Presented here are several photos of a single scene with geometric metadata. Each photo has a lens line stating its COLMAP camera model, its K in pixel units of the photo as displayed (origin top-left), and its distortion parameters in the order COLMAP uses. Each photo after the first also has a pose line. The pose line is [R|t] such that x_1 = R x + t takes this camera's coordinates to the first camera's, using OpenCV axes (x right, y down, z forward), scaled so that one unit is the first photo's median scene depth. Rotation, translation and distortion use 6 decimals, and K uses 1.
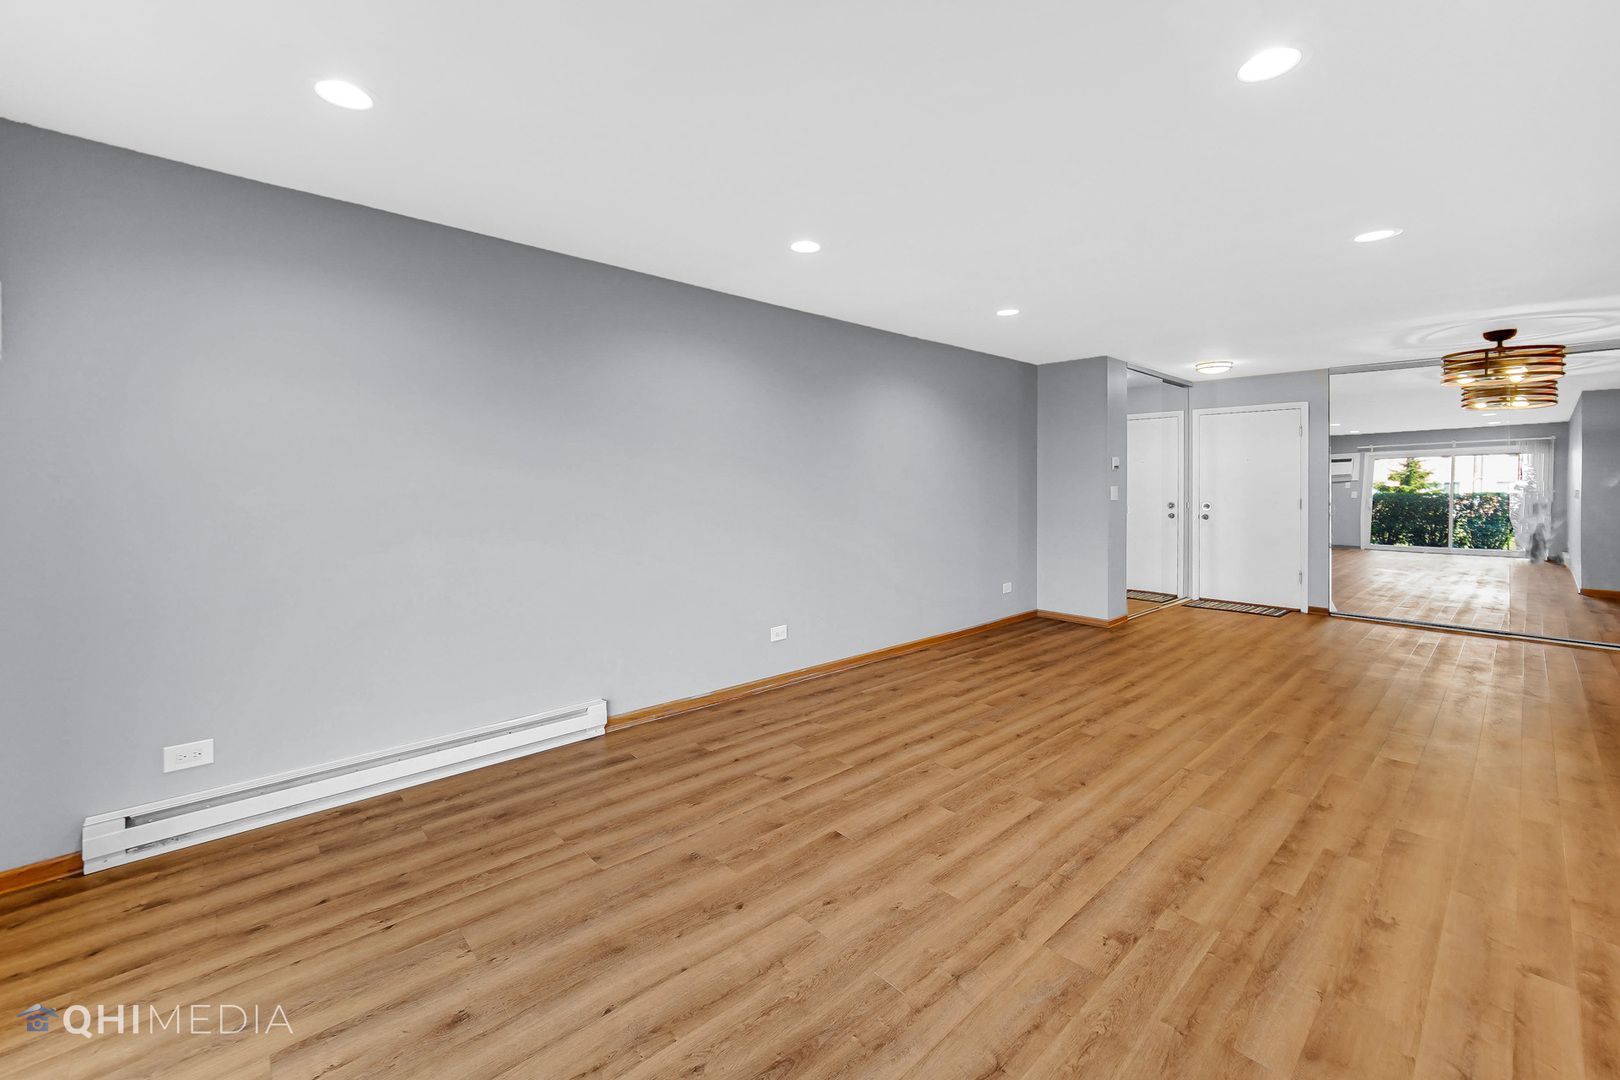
lens RADIAL K [[658.3, 0, 789.6], [0, 658.3, 485.5], [0, 0, 1]] dist [0.007662, -0.000591]
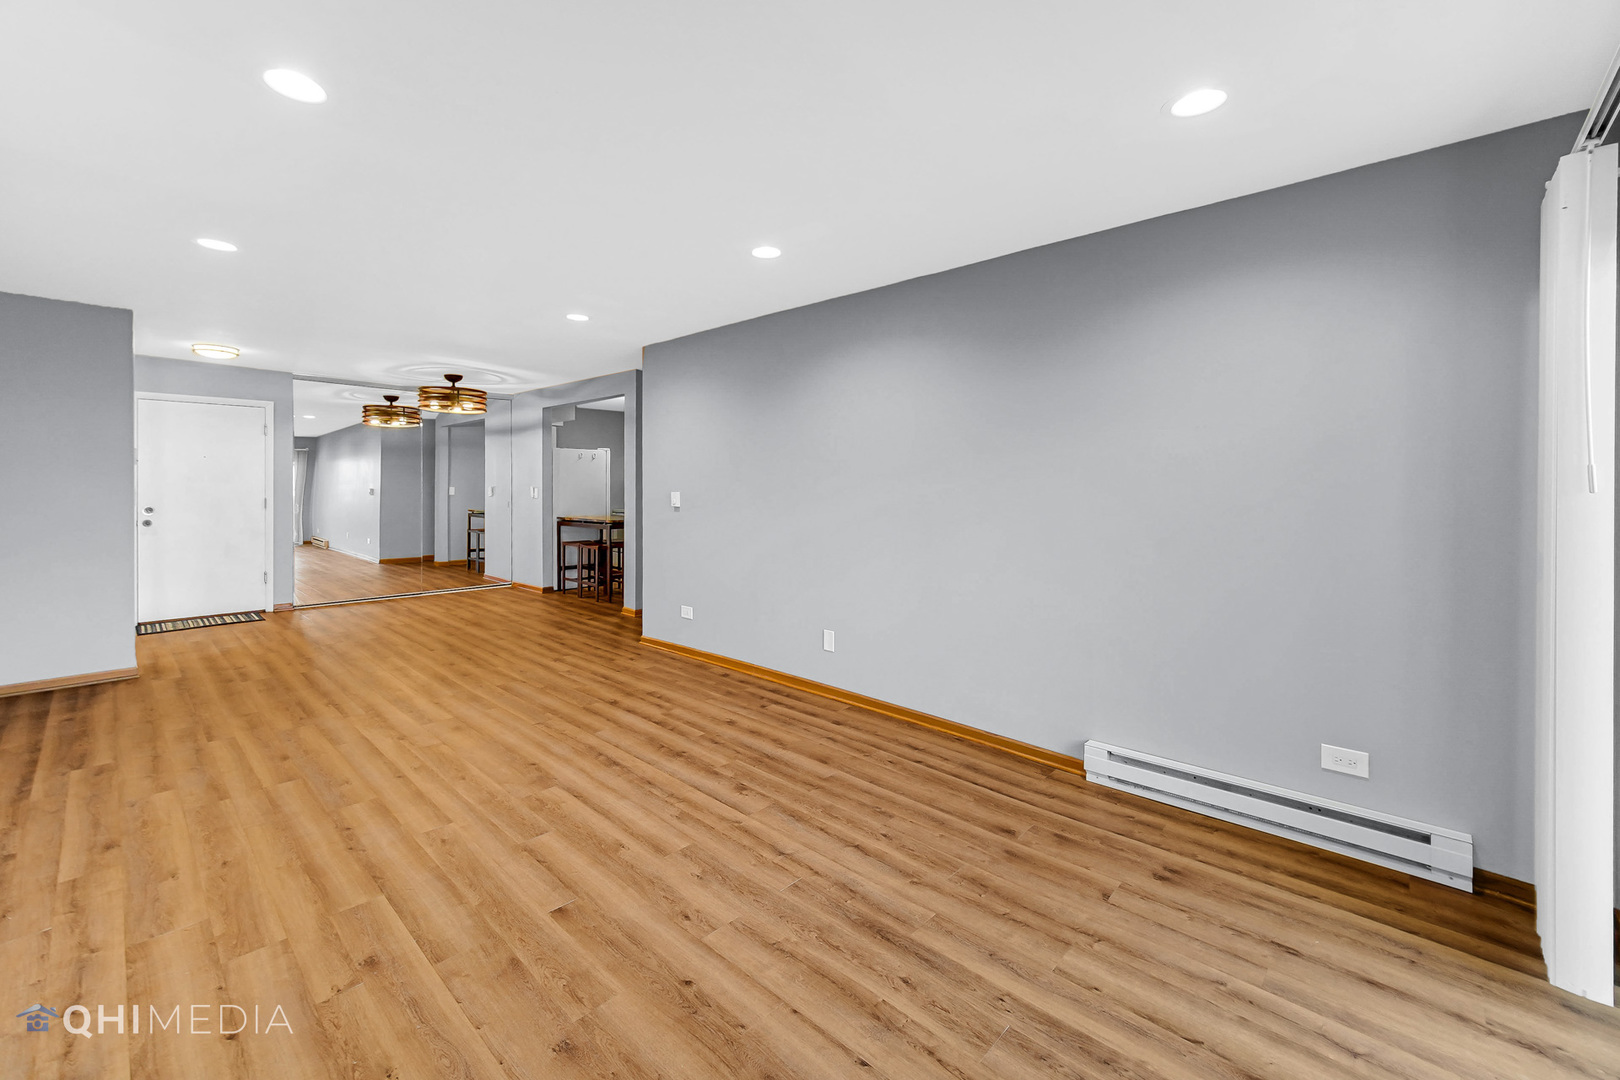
lens RADIAL K [[655.1, 0, 809.6], [0, 655.1, 489.7], [0, 0, 1]] dist [0.001876, 0.000281]
pose [[-0.088654, -0.006440, 0.996042, -0.792337], [-0.001644, 0.999979, 0.006319, -0.001371], [-0.996061, -0.001078, -0.088663, 0.786751]]
